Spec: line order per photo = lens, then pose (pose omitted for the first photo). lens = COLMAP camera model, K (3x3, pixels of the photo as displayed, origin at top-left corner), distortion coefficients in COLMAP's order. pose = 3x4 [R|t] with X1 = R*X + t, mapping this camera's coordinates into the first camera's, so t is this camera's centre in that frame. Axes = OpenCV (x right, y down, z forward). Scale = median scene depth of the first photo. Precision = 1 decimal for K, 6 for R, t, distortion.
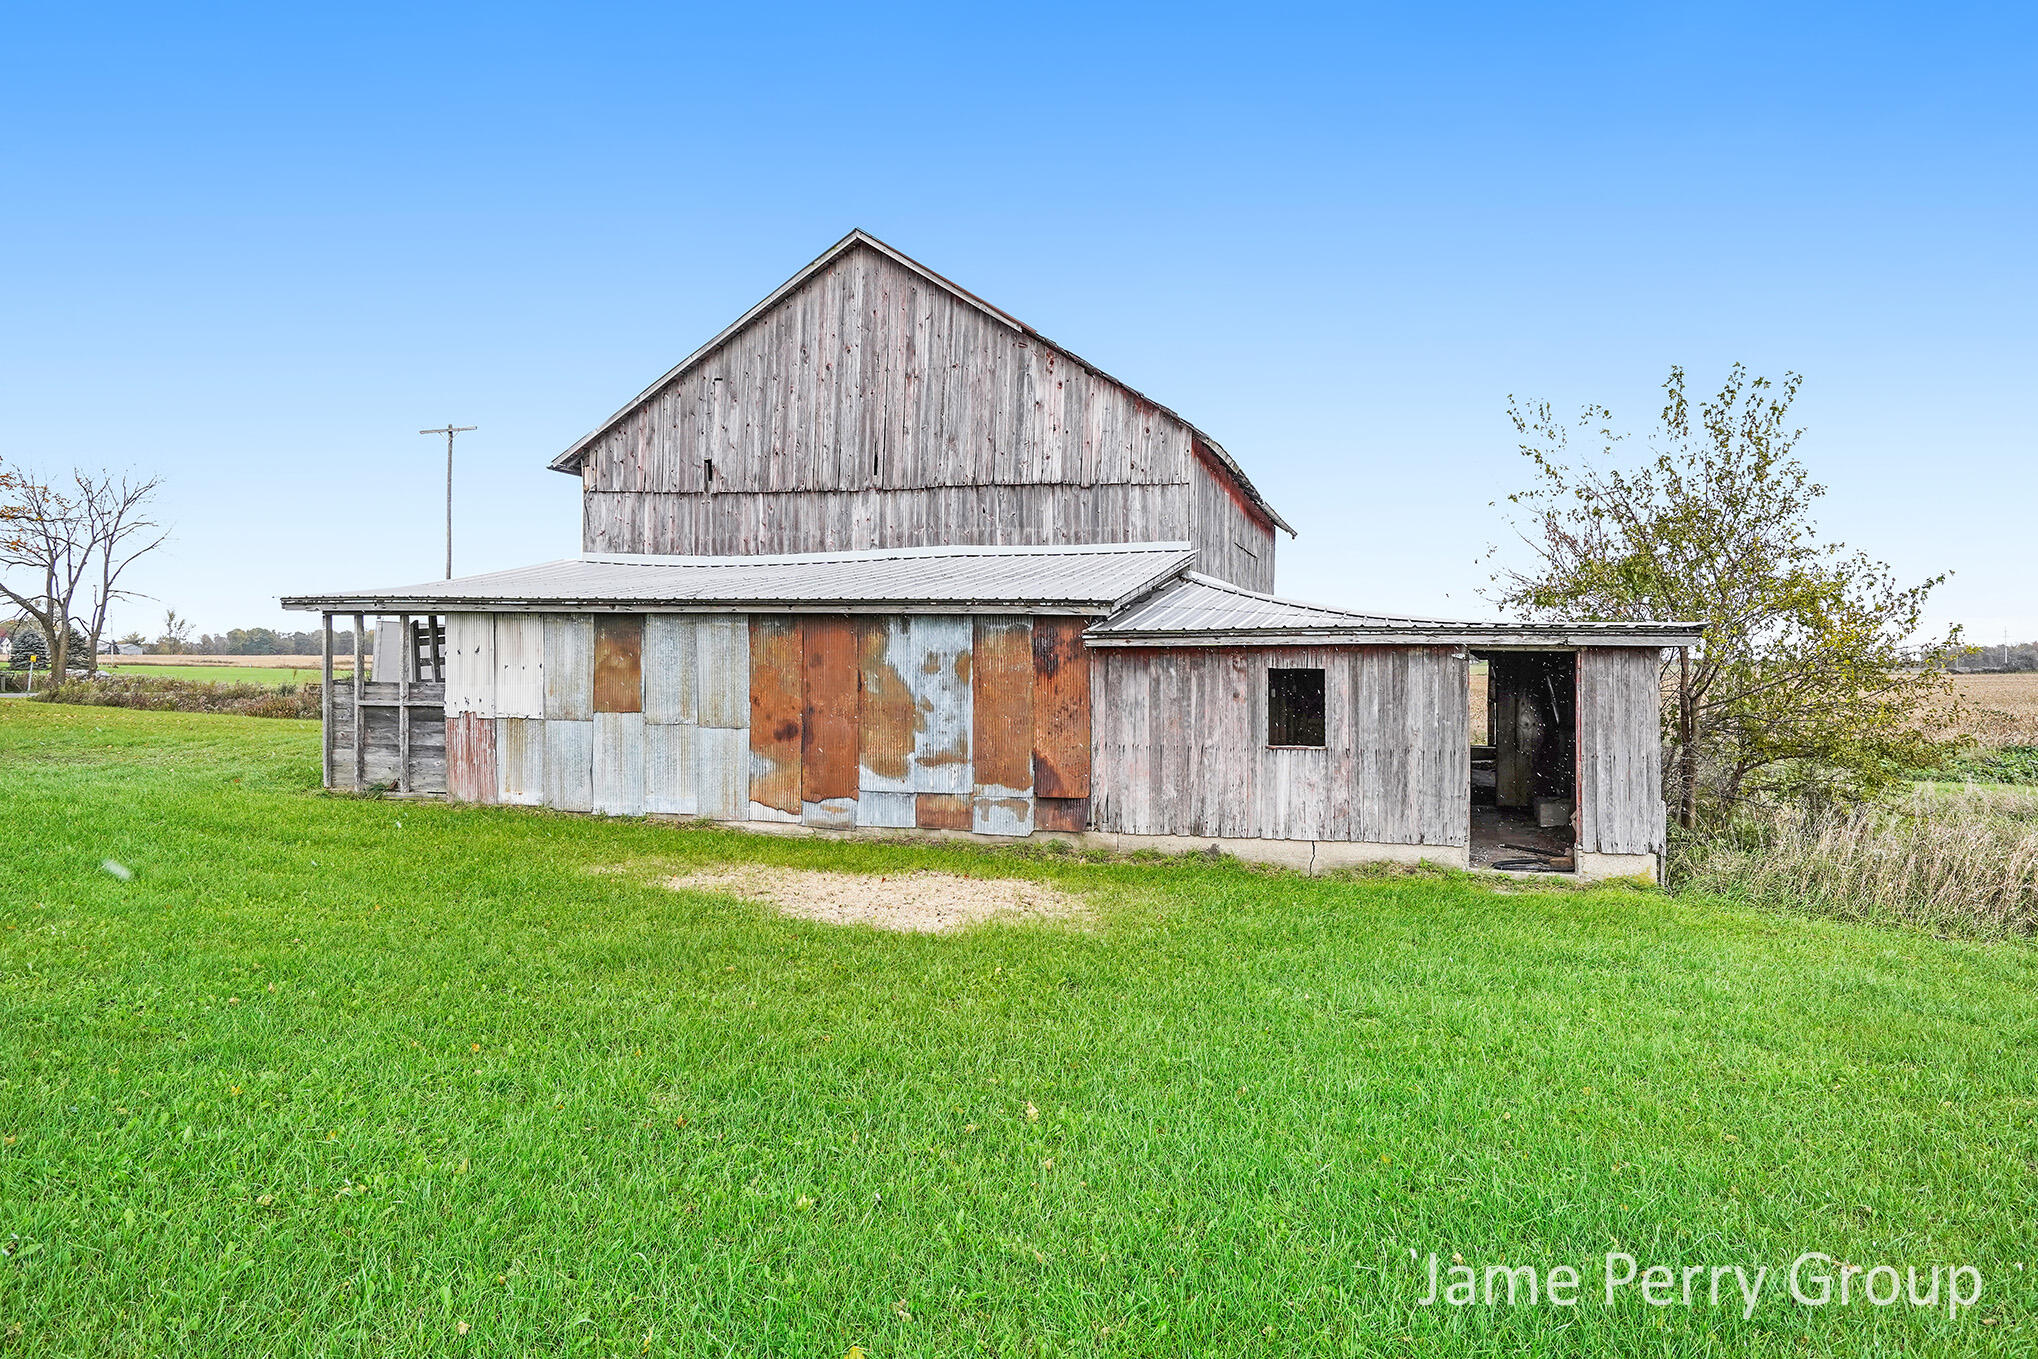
lens RADIAL K [[1345.2, 0, 1018.5], [0, 1345.2, 673.9], [0, 0, 1]] dist [-0.003577, -0.000167]
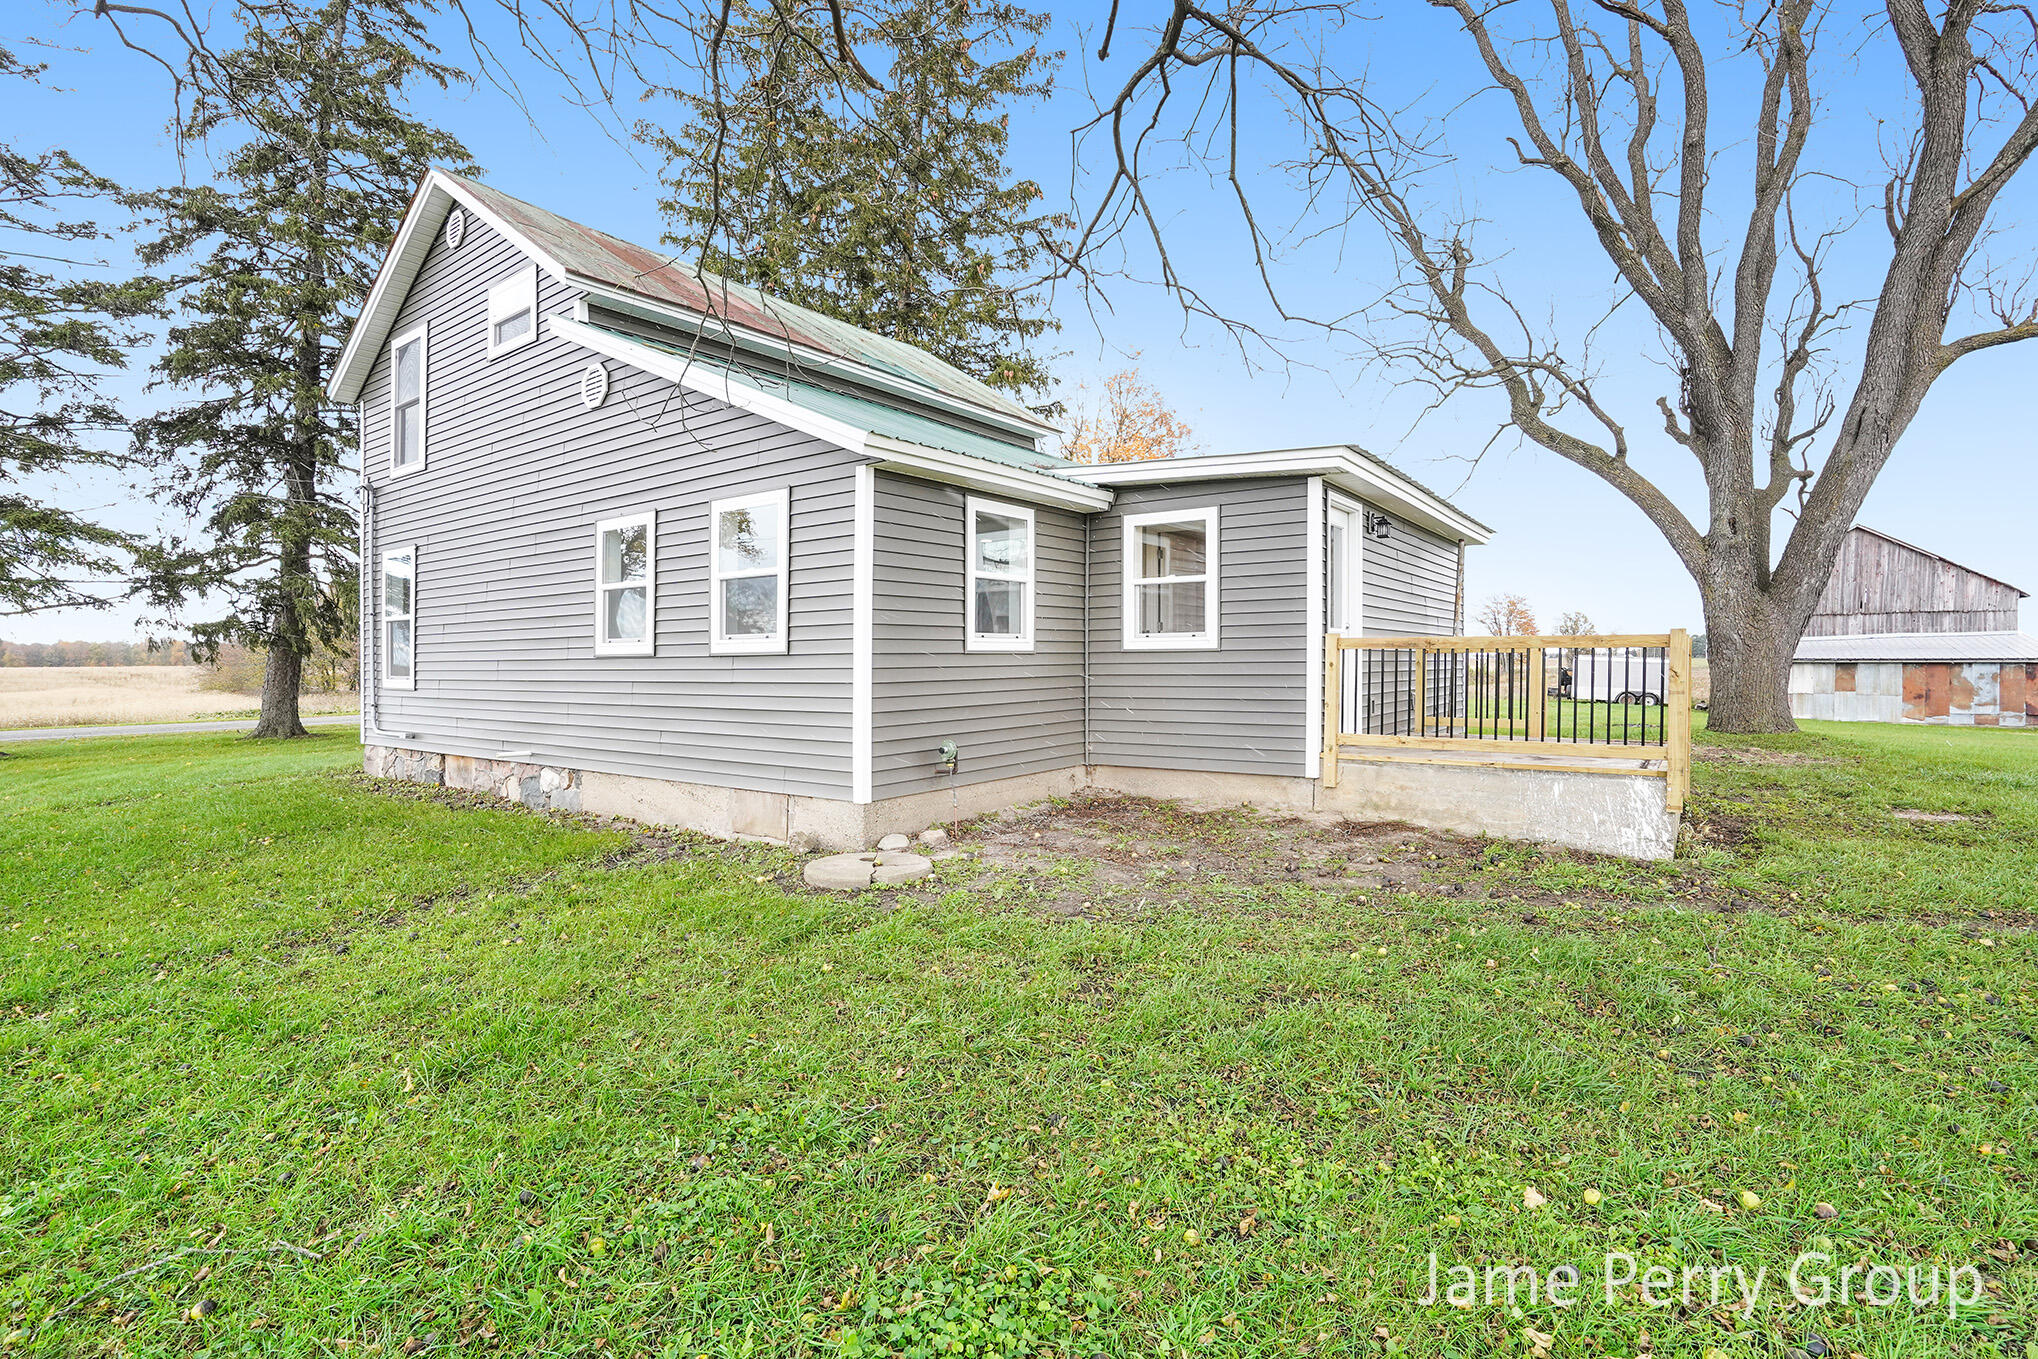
lens RADIAL K [[931.0, 0, 1020.3], [0, 931.0, 683.1], [0, 0, 1]] dist [-0.022670, 0.001365]
pose [[0.918518, -0.007740, -0.395303, -1.308328], [0.010324, 0.999937, 0.004410, -0.024570], [0.395244, -0.008132, 0.918540, -1.972252]]
